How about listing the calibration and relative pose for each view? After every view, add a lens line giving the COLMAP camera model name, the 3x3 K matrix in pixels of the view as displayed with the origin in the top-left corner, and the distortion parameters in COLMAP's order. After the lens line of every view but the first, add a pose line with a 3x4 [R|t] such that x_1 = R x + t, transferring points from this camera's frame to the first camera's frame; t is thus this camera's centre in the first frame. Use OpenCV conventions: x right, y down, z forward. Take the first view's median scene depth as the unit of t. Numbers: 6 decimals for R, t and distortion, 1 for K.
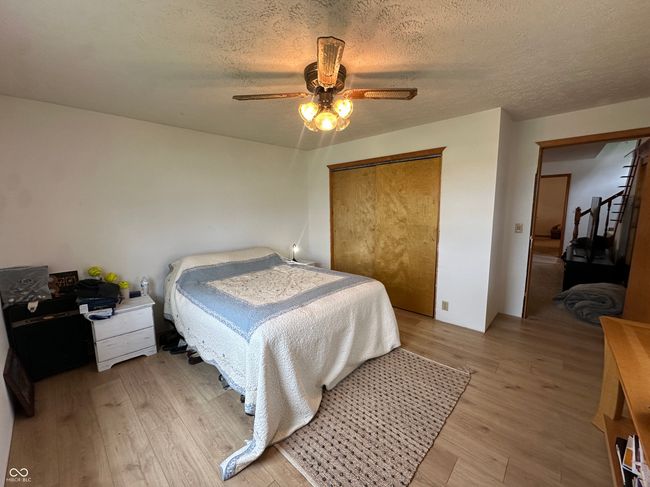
lens RADIAL K [[259.8, 0, 324.2], [0, 259.8, 242.2], [0, 0, 1]] dist [-0.001328, -0.000114]
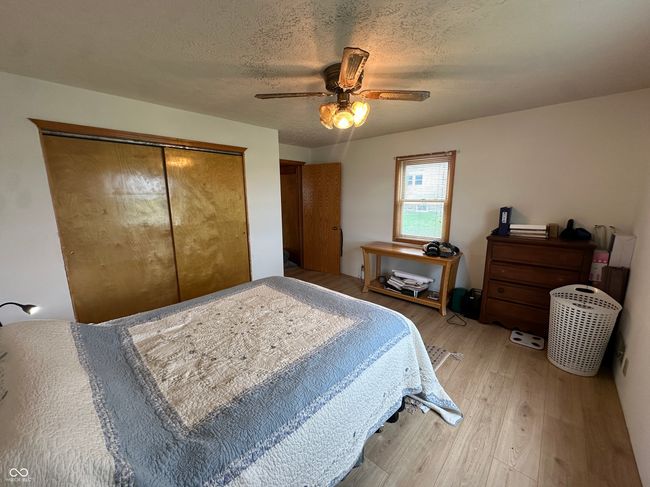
lens RADIAL K [[259.8, 0, 324.2], [0, 259.8, 242.2], [0, 0, 1]] dist [-0.001328, -0.000114]
pose [[-0.009510, -0.164156, 0.986389, -0.651120], [0.150584, 0.974949, 0.163704, -0.098875], [-0.988552, 0.150091, 0.015448, 0.664591]]
